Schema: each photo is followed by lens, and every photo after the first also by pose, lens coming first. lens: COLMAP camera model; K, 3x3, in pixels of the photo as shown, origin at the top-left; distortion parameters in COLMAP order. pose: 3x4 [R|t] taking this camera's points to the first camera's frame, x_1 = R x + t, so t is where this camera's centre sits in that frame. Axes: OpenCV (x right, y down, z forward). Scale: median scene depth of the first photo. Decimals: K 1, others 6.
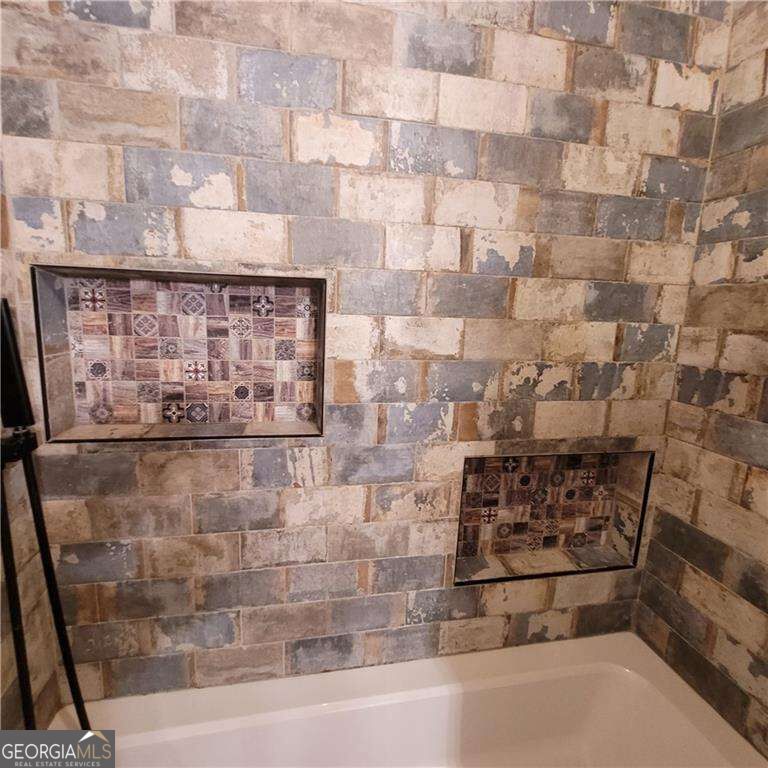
lens RADIAL K [[398.1, 0, 367.6], [0, 398.1, 376.0], [0, 0, 1]] dist [0.004155, -0.003318]
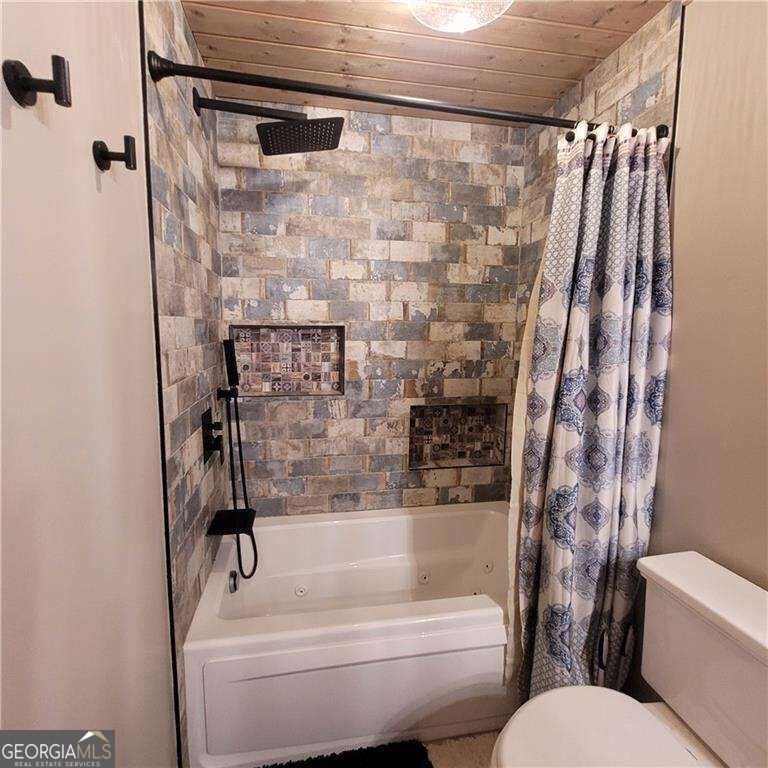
lens RADIAL K [[398.1, 0, 367.6], [0, 398.1, 376.0], [0, 0, 1]] dist [0.004155, -0.003318]
pose [[0.999594, -0.023860, -0.015544, 0.053295], [0.023118, 0.998659, -0.046316, 0.143300], [0.016629, 0.045938, 0.998806, -1.178367]]
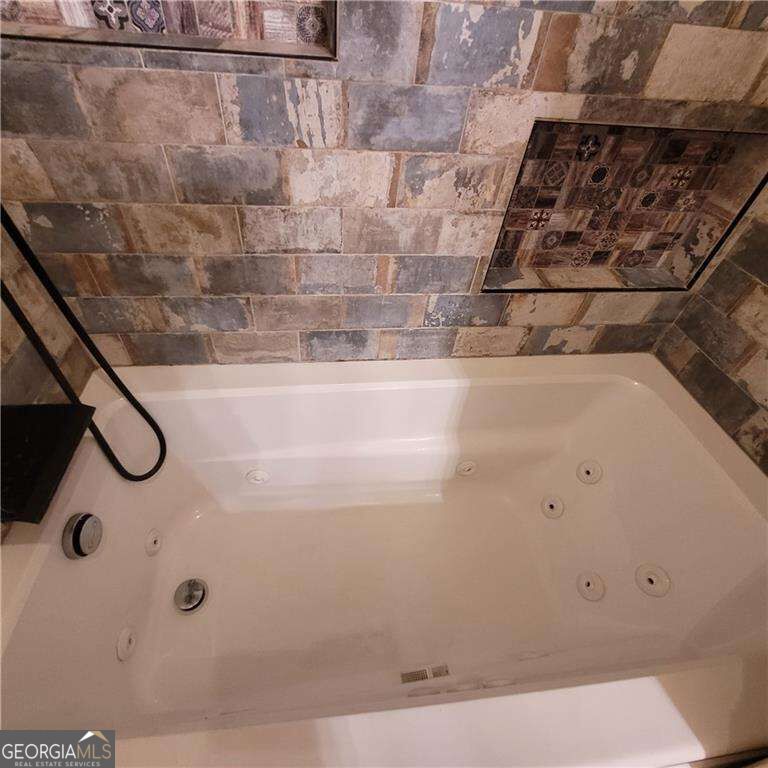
lens RADIAL K [[398.1, 0, 367.6], [0, 398.1, 376.0], [0, 0, 1]] dist [0.004155, -0.003318]
pose [[0.997159, 0.069936, -0.027997, -0.003036], [-0.041645, 0.821465, 0.568736, 0.194181], [0.062774, -0.565954, 0.822044, 0.140415]]
